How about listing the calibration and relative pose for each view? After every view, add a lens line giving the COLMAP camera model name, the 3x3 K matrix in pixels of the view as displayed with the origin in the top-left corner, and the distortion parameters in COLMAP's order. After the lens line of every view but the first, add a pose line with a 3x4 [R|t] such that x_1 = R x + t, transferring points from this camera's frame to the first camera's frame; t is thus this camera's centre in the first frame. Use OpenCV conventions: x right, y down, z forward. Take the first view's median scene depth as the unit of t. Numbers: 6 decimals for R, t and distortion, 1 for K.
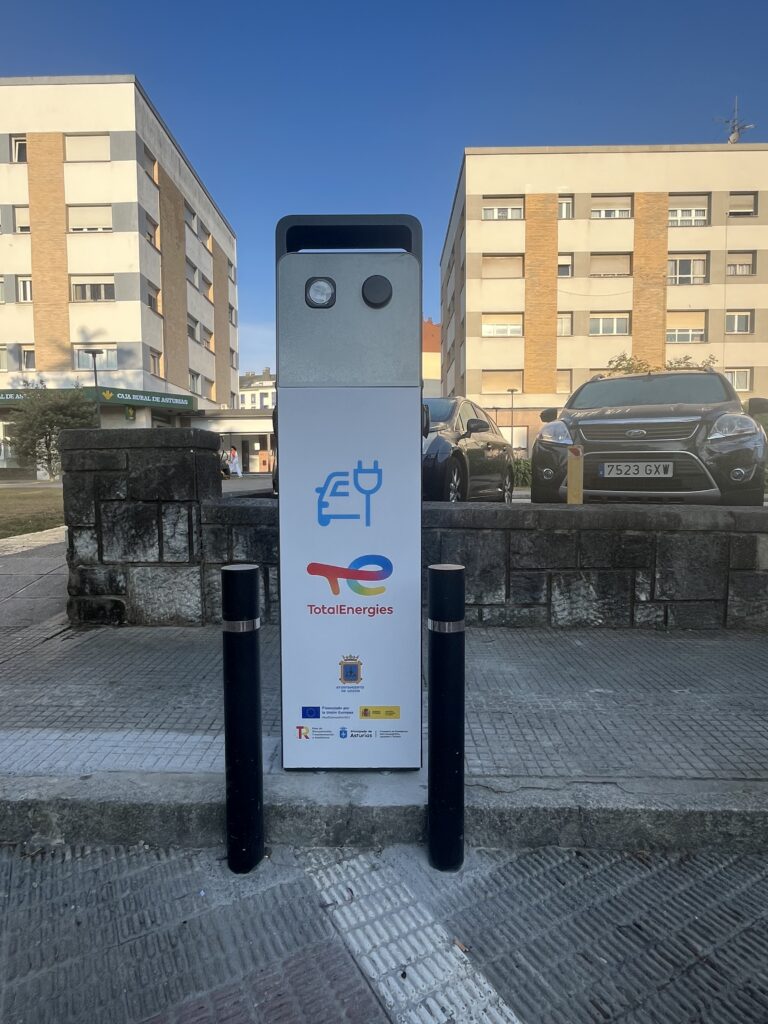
lens RADIAL K [[574.9, 0, 382.9], [0, 574.9, 512.2], [0, 0, 1]] dist [-0.006628, 0.000042]
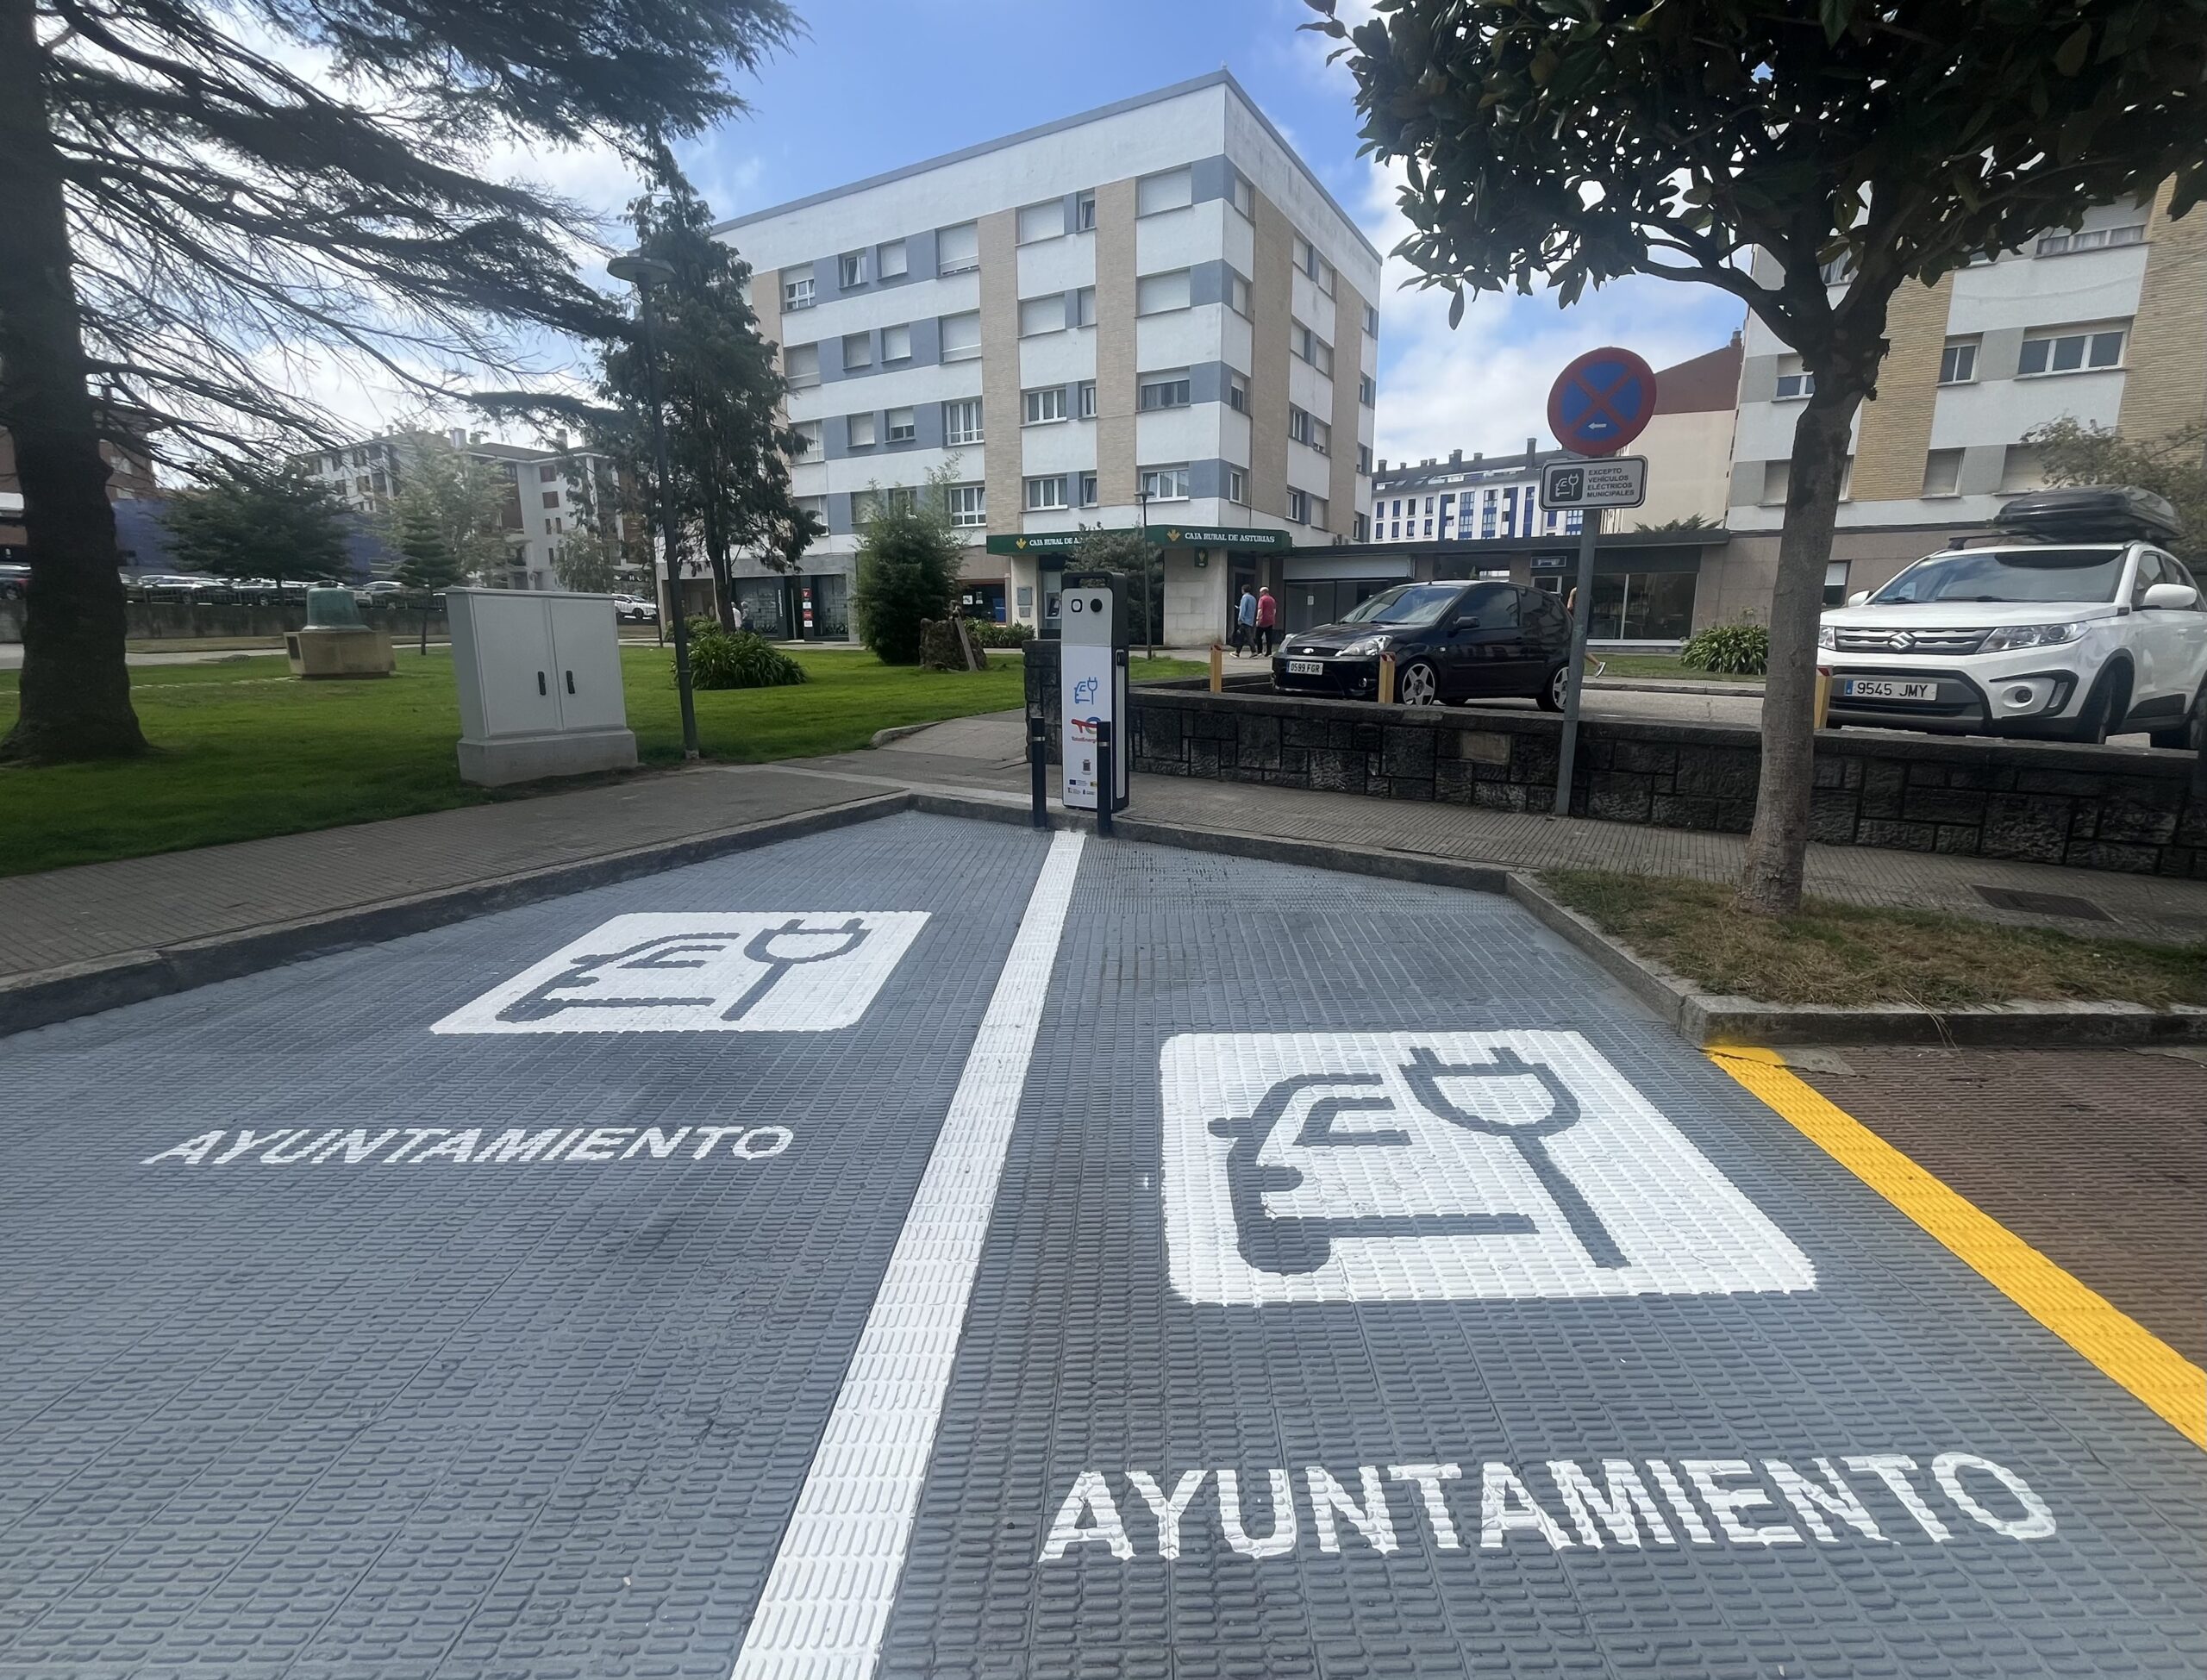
lens RADIAL K [[949.8, 0, 1181.0], [0, 949.8, 815.8], [0, 0, 1]] dist [-0.002478, -0.000090]
pose [[0.886672, 0.098280, -0.451835, 1.062640], [-0.040777, 0.989964, 0.135311, -0.033811], [0.460598, -0.101552, 0.881780, -1.175133]]
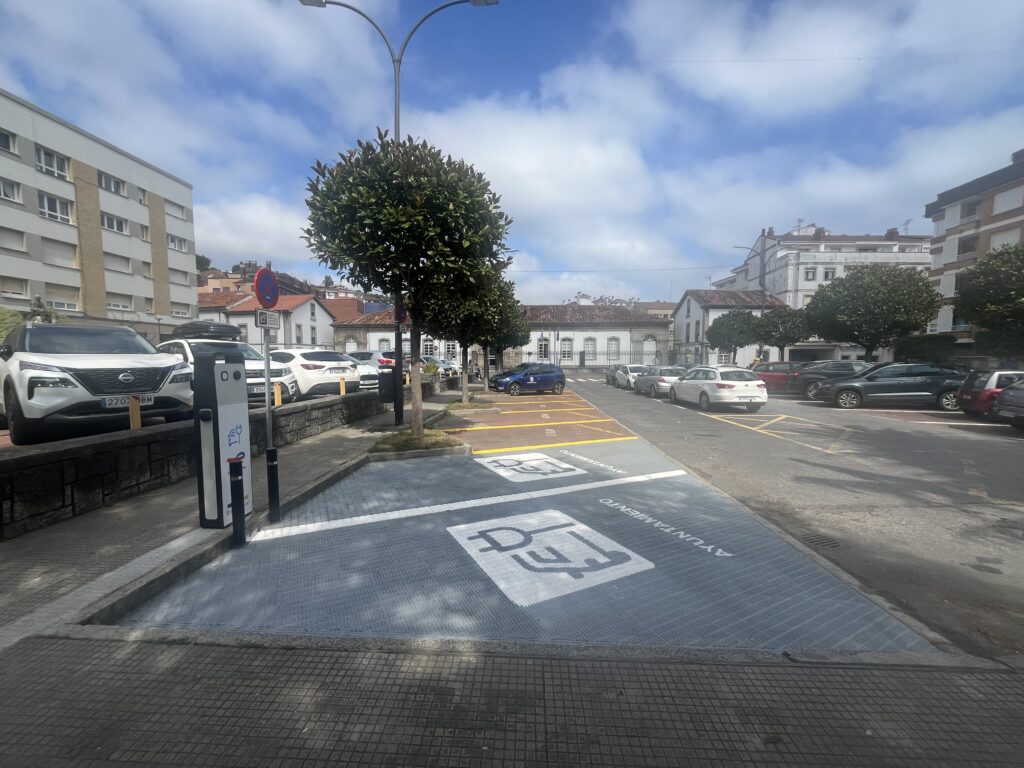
lens RADIAL K [[412.0, 0, 512.1], [0, 412.0, 387.7], [0, 0, 1]] dist [-0.005015, 0.000495]
pose [[0.023014, -0.069371, 0.997325, -1.186162], [0.060932, 0.995832, 0.067861, -0.185387], [-0.997877, 0.059207, 0.027145, -0.339431]]
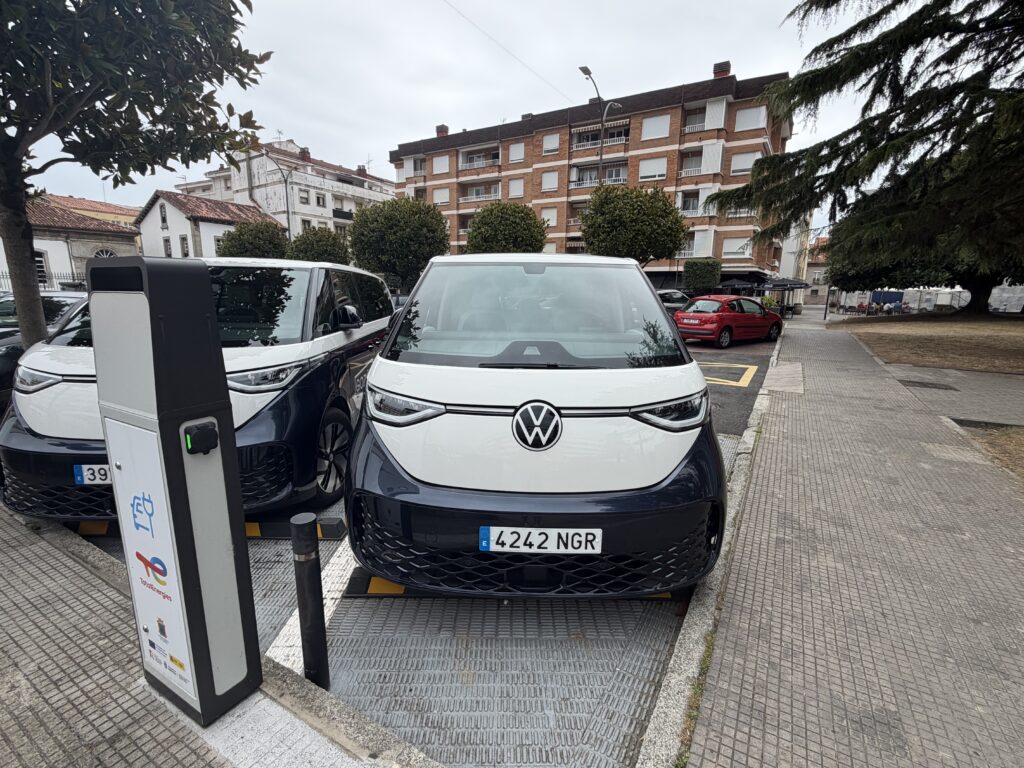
lens RADIAL K [[472.0, 0, 514.8], [0, 472.0, 386.7], [0, 0, 1]] dist [0.000637, 0.000348]
pose [[-0.871078, -0.104751, 0.479844, -0.588962], [0.023164, 0.967142, 0.253179, -0.242734], [-0.490598, 0.231654, -0.840029, 0.749910]]
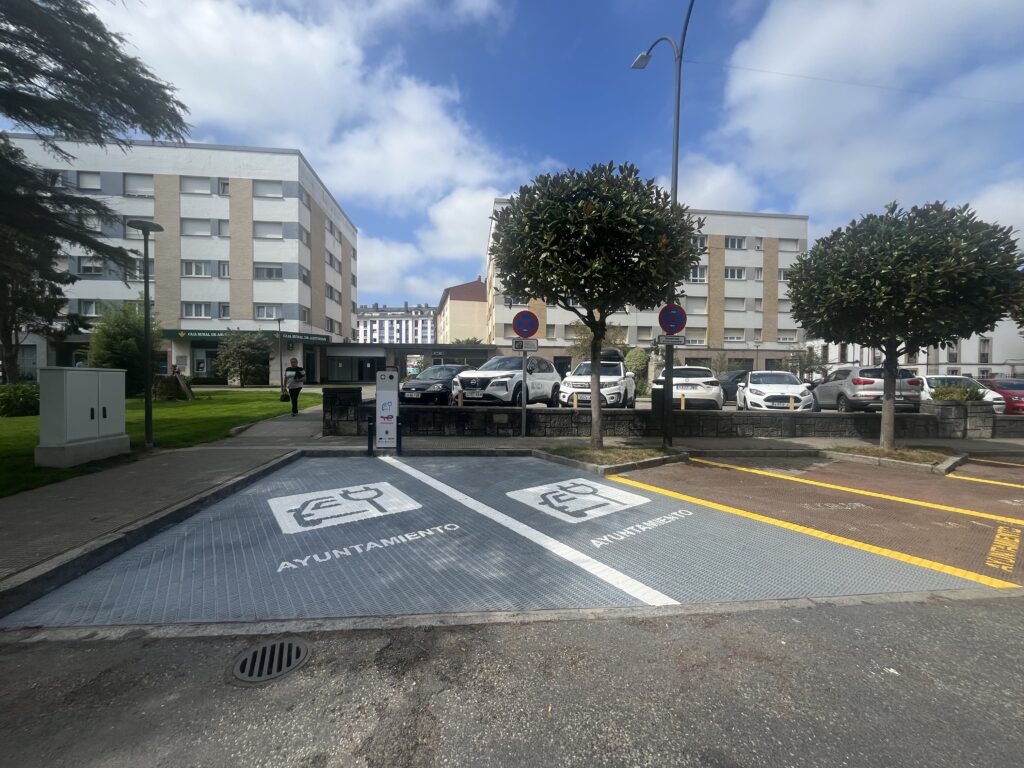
lens RADIAL K [[412.0, 0, 515.2], [0, 412.0, 385.2], [0, 0, 1]] dist [-0.005015, 0.000495]
pose [[0.991375, 0.009011, 0.130742, 0.408038], [-0.002781, 0.998855, -0.047755, -0.025258], [-0.131023, 0.046979, 0.990266, -2.042289]]
